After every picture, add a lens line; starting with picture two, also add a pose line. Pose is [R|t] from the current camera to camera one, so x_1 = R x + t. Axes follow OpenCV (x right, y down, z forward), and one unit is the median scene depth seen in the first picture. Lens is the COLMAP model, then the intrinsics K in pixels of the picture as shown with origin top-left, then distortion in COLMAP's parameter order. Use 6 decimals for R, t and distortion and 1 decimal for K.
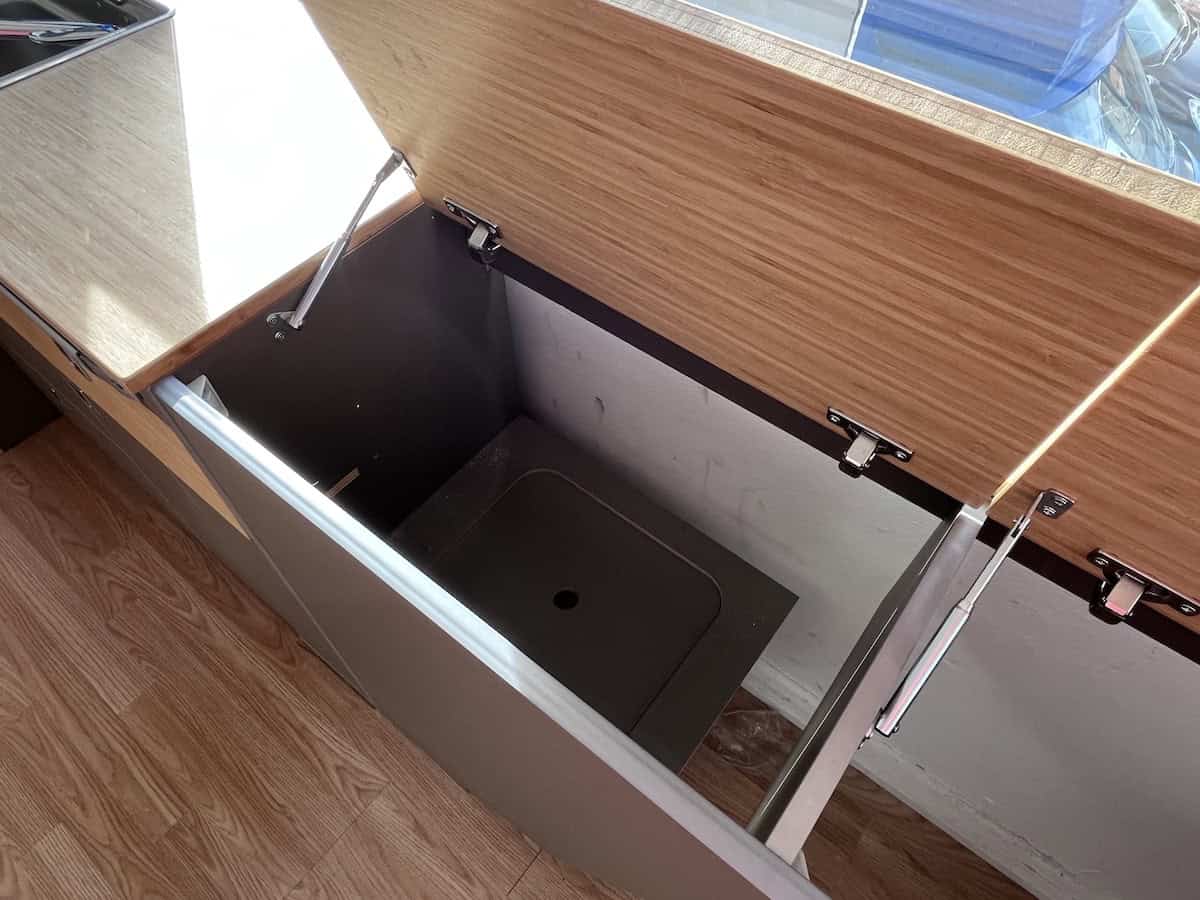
lens RADIAL K [[757.8, 0, 595.5], [0, 757.8, 452.6], [0, 0, 1]] dist [-0.005358, -0.003566]
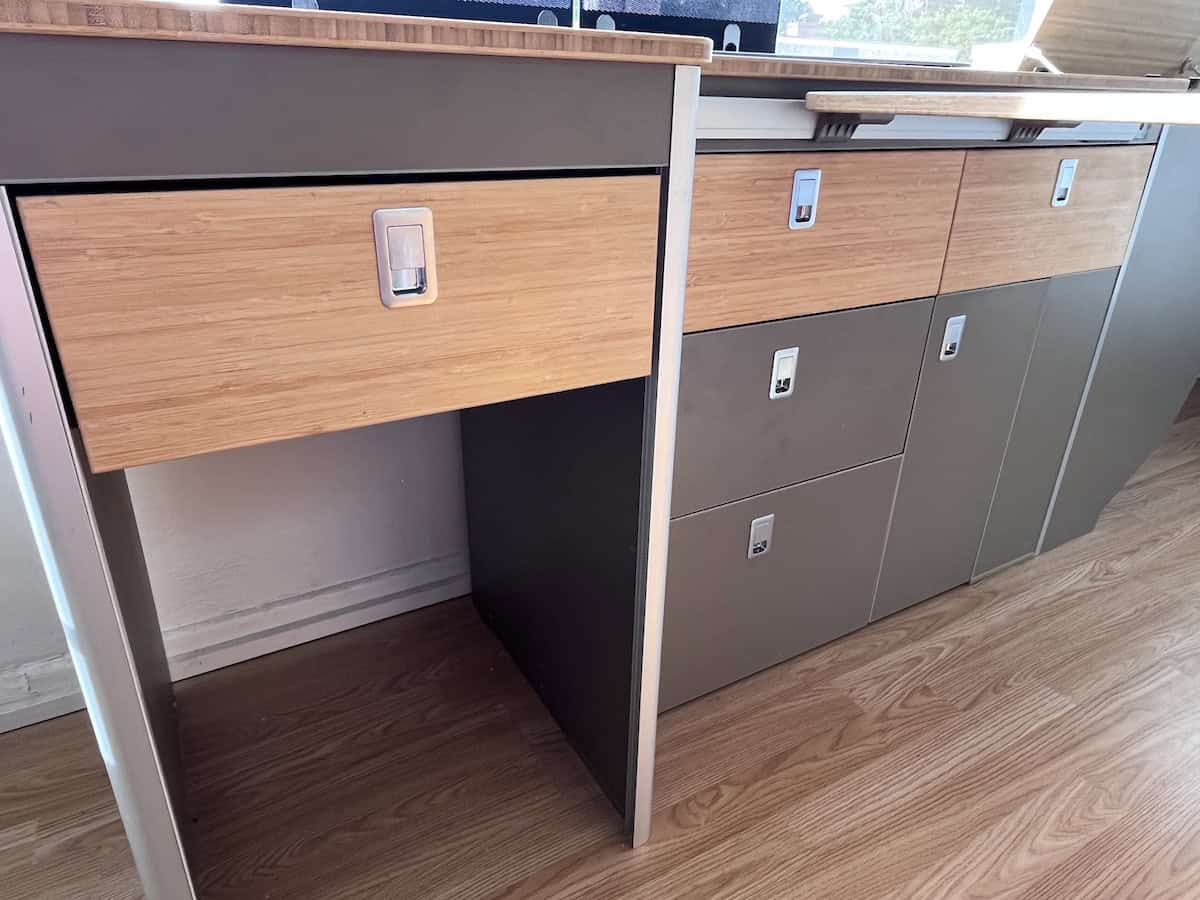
lens RADIAL K [[757.8, 0, 590.7], [0, 757.8, 449.5], [0, 0, 1]] dist [-0.005358, -0.003566]
pose [[0.371316, -0.379864, 0.847247, -1.500206], [0.743462, 0.668264, -0.026215, -0.262110], [-0.556226, 0.639630, 0.530552, 0.655798]]
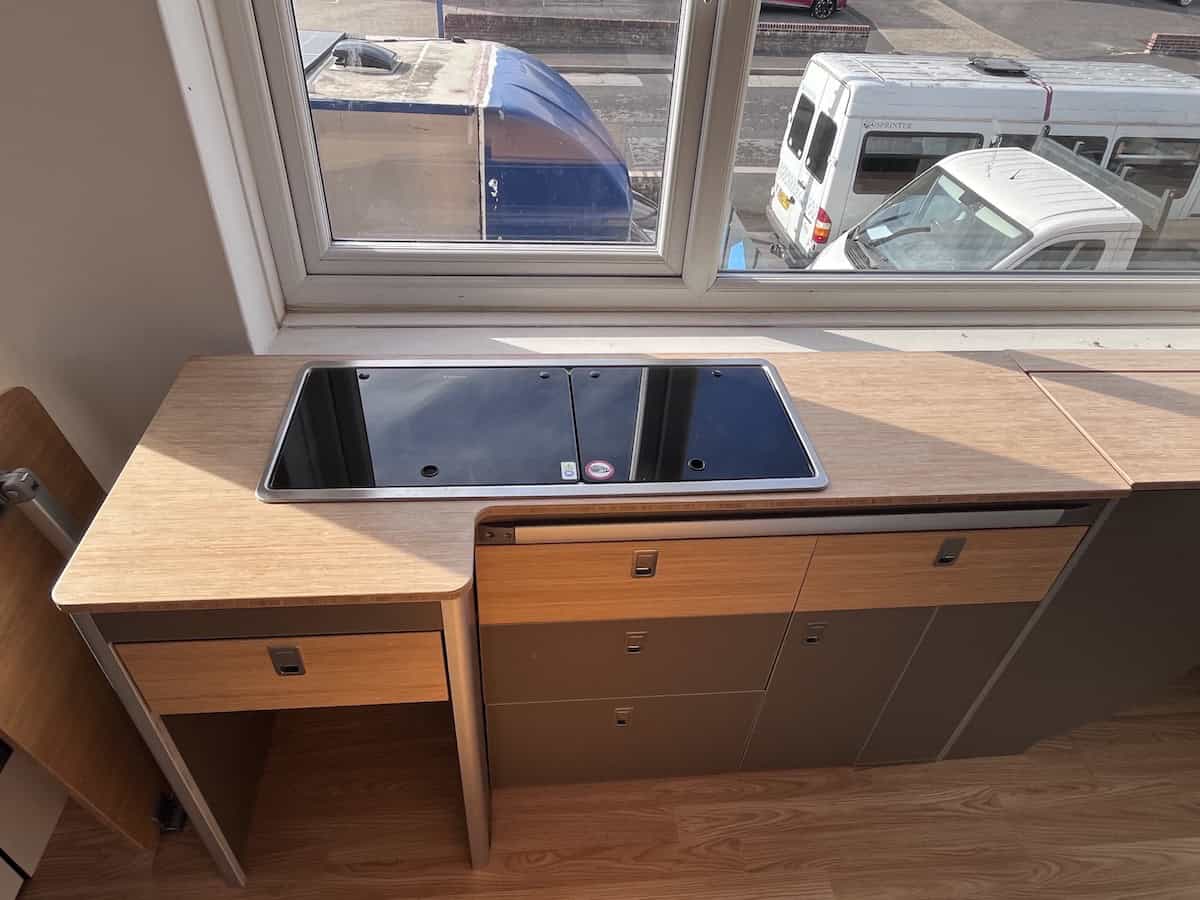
lens RADIAL K [[757.8, 0, 603.4], [0, 757.8, 449.0], [0, 0, 1]] dist [-0.005358, -0.003566]
pose [[0.718434, -0.409633, 0.562186, -1.272444], [0.528022, 0.847288, -0.057405, -0.383517], [-0.452819, 0.338089, 0.825016, -0.048154]]
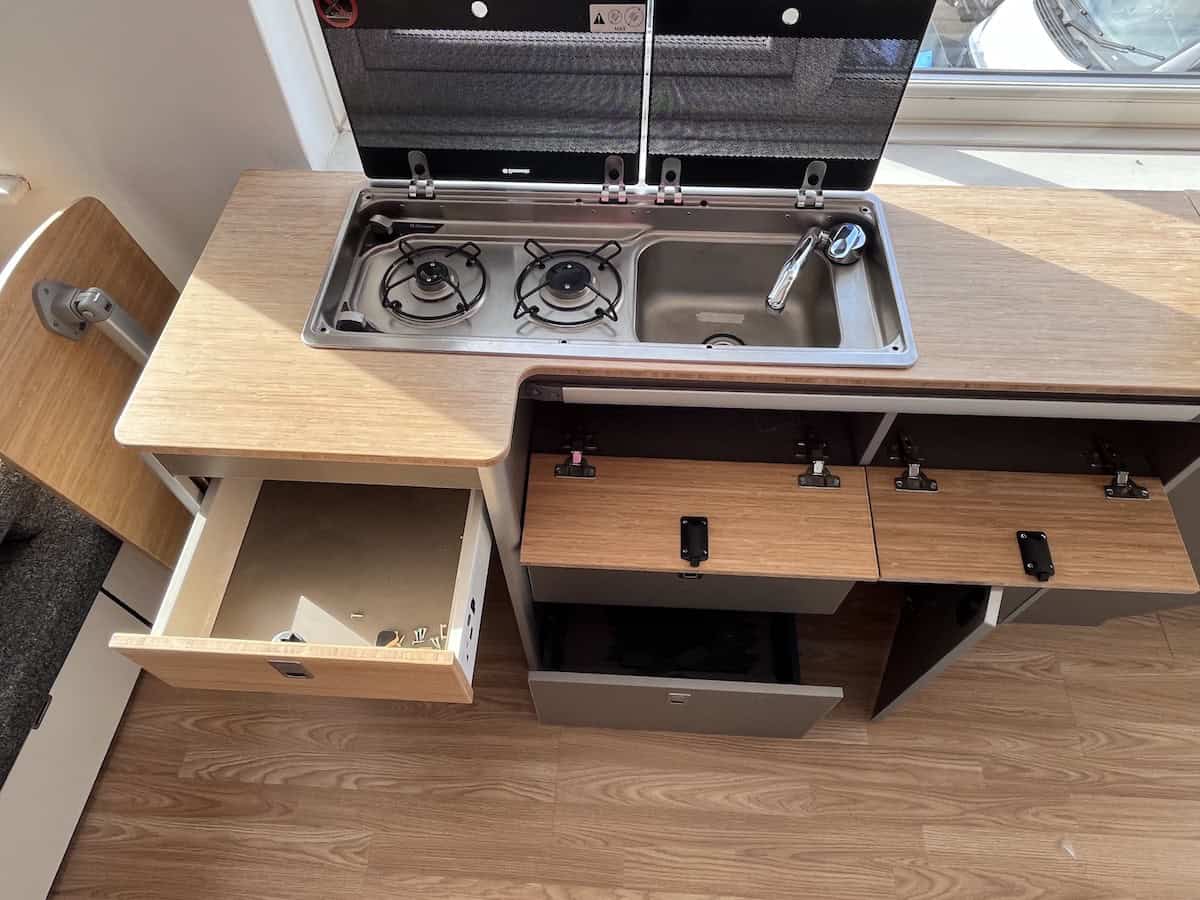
lens RADIAL K [[757.8, 0, 598.5], [0, 757.8, 452.5], [0, 0, 1]] dist [-0.005358, -0.003566]
pose [[0.814362, -0.486399, 0.316591, -1.159928], [0.474924, 0.872058, 0.118161, -0.426218], [-0.333559, 0.054131, 0.941174, -0.039684]]
